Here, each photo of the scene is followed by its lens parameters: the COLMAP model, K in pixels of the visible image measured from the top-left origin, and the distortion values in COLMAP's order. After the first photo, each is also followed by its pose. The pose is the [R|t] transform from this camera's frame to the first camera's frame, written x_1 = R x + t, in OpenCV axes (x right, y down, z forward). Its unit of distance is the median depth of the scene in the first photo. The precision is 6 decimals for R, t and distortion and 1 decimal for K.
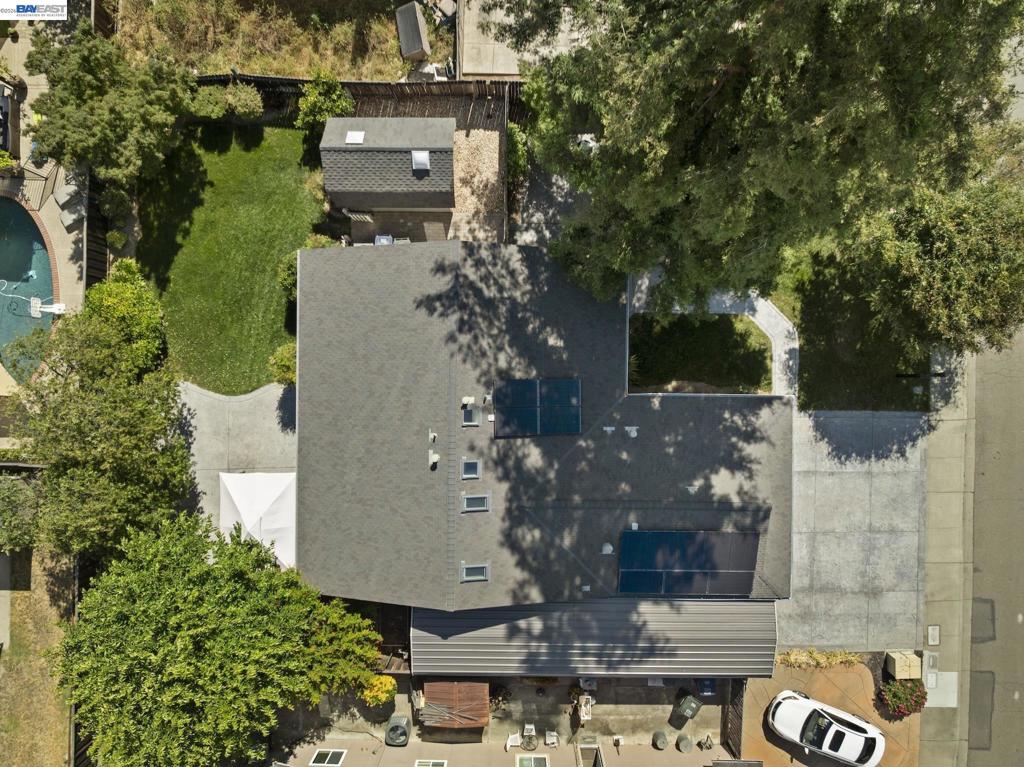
lens RADIAL K [[728.3, 0, 513.2], [0, 728.3, 367.3], [0, 0, 1]] dist [-0.070456, 0.039329]
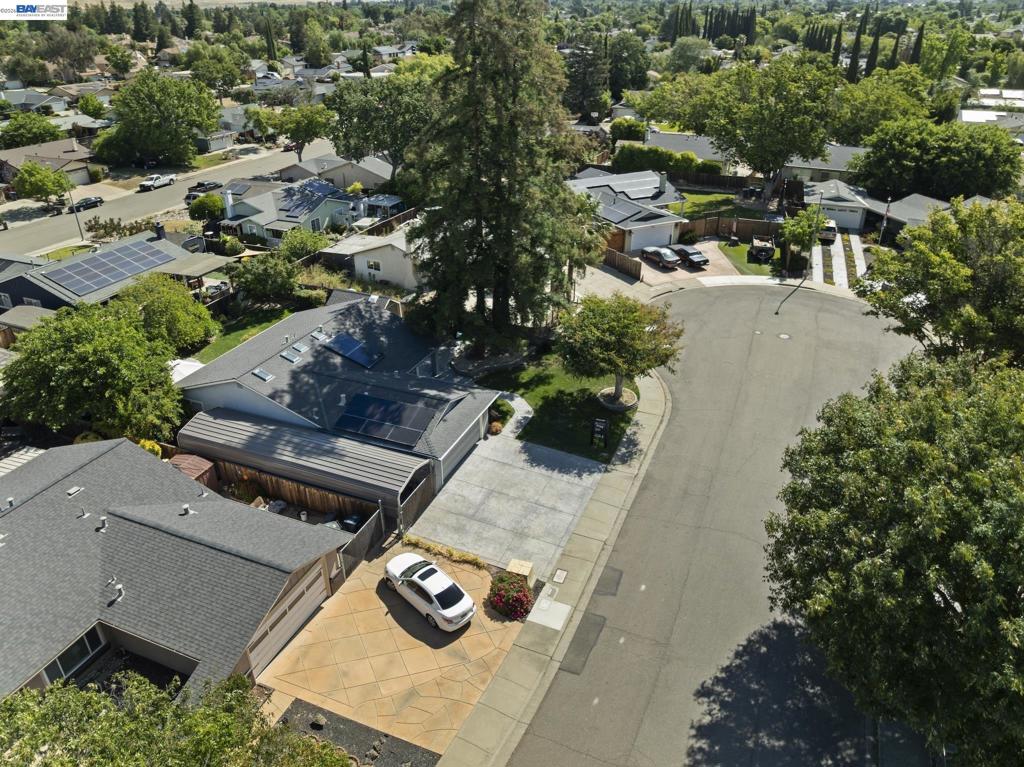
lens RADIAL K [[728.3, 0, 513.2], [0, 728.3, 367.3], [0, 0, 1]] dist [-0.070456, 0.039329]
pose [[0.927493, 0.170565, -0.332662, 0.846596], [-0.373834, 0.428135, -0.822768, 1.188543], [0.002089, 0.887473, 0.460855, 0.206549]]
